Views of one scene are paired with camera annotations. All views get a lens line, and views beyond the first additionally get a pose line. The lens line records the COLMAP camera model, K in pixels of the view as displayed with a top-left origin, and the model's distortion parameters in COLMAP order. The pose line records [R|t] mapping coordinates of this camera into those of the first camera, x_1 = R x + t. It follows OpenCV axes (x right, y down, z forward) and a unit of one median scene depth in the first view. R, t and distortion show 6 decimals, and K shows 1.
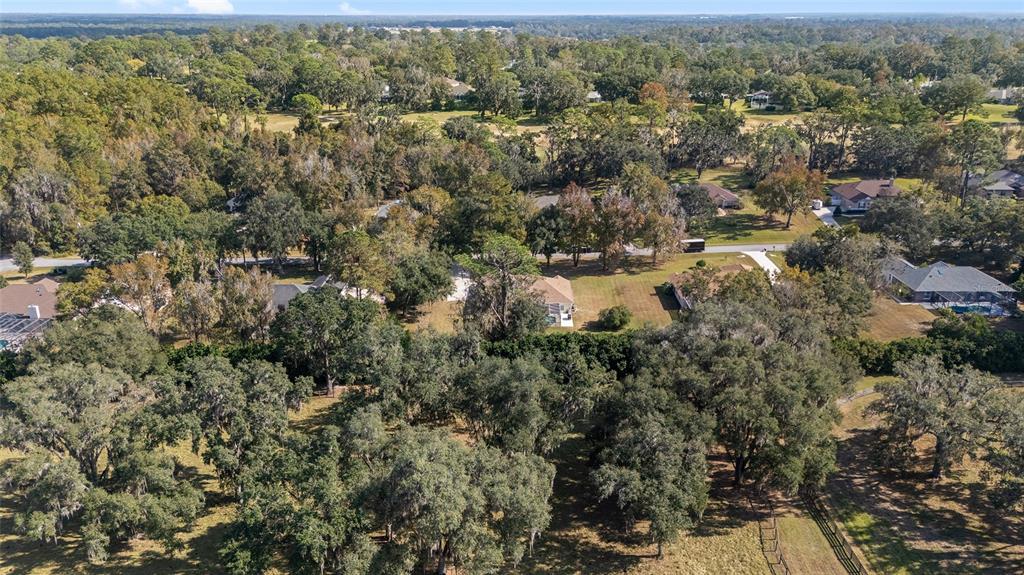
lens RADIAL K [[756.6, 0, 510.3], [0, 756.6, 289.1], [0, 0, 1]] dist [0.033295, -0.019447]
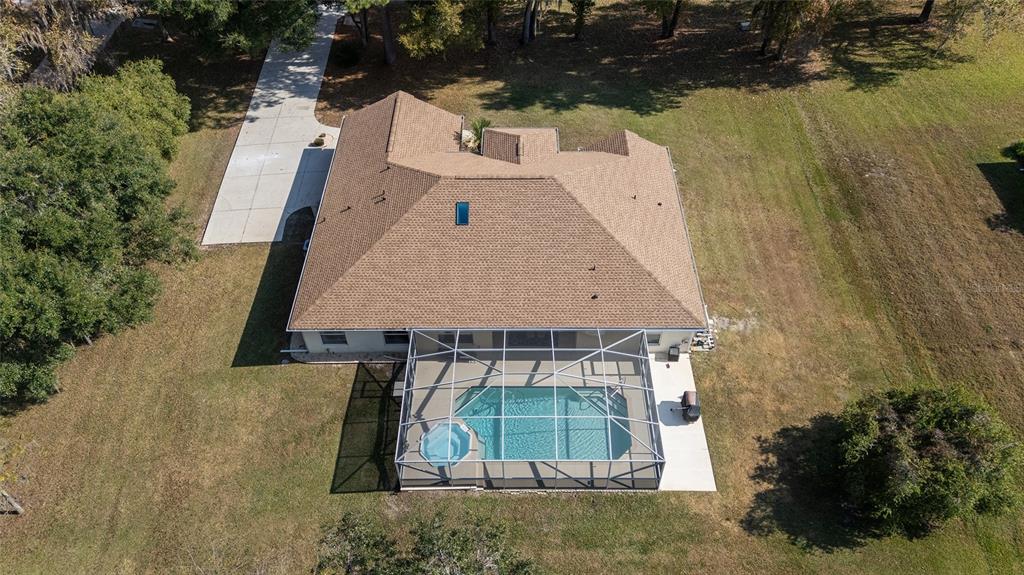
lens RADIAL K [[756.6, 0, 516.9], [0, 756.6, 282.5], [0, 0, 1]] dist [0.033295, -0.019447]
pose [[0.999876, -0.012137, 0.010062, 0.019284], [0.006174, 0.888698, 0.458452, -0.080610], [-0.014506, -0.458333, 0.888662, 0.649596]]
